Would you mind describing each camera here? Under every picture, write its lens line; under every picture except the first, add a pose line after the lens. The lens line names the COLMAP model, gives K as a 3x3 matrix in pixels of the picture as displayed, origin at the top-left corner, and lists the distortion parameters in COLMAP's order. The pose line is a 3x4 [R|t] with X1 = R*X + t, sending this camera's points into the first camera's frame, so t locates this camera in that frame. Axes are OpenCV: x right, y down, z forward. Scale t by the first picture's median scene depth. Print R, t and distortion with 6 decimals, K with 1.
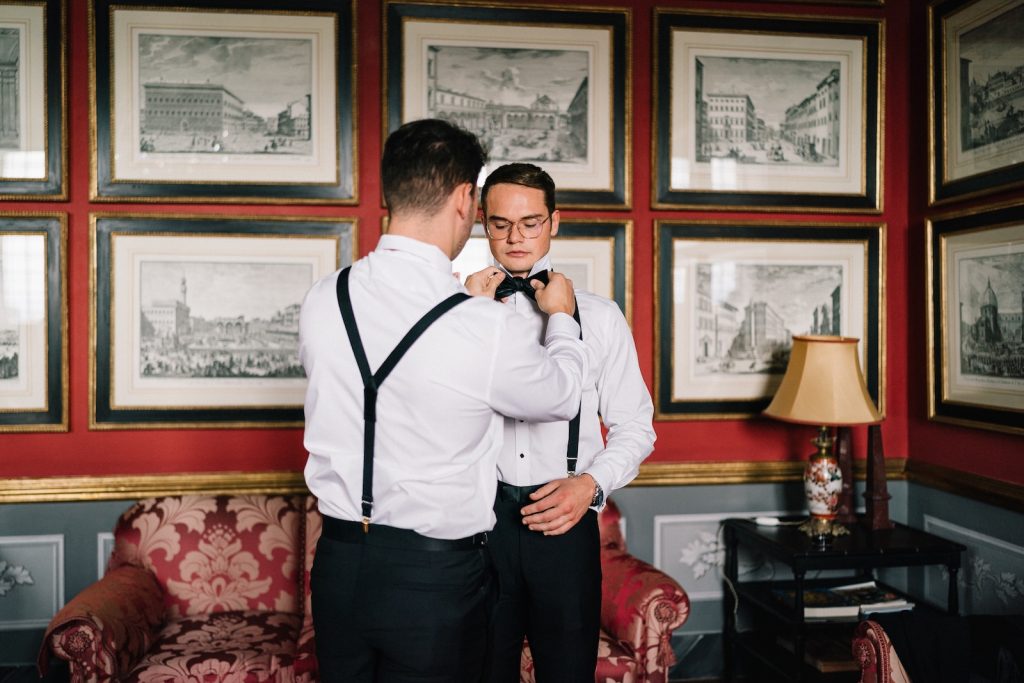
lens RADIAL K [[986.4, 0, 512.0], [0, 986.4, 341.5], [0, 0, 1]] dist [0.002663, -0.017362]
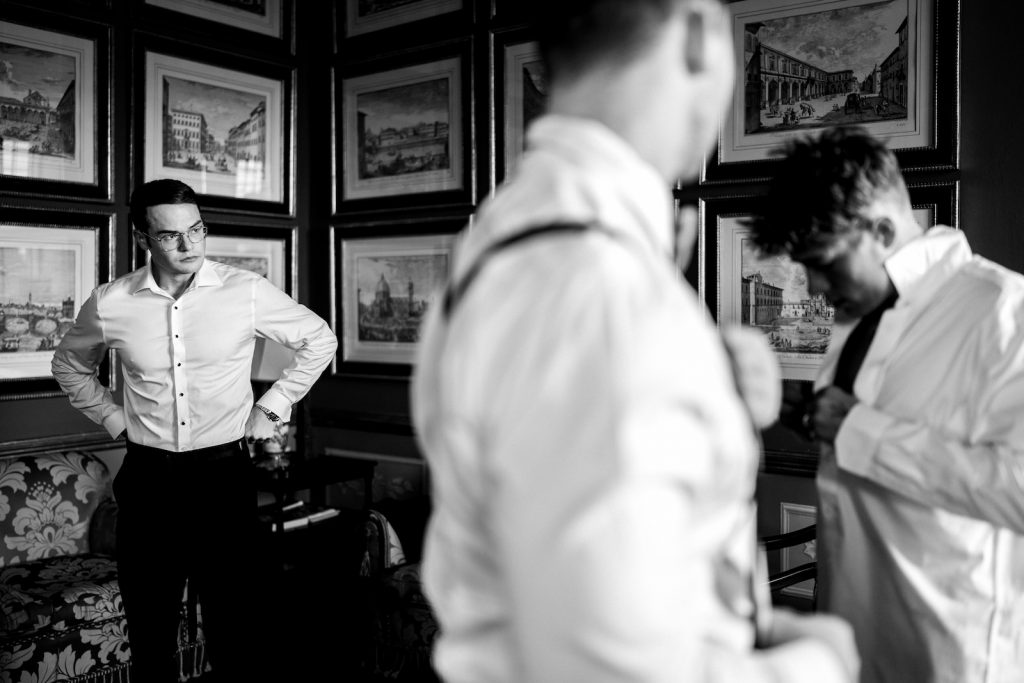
lens RADIAL K [[986.4, 0, 512.0], [0, 986.4, 341.5], [0, 0, 1]] dist [0.002663, -0.017362]
pose [[0.705284, -0.029513, 0.708310, -0.365867], [0.008923, 0.999423, 0.032758, -0.009379], [-0.708869, -0.016784, 0.705141, -0.122881]]
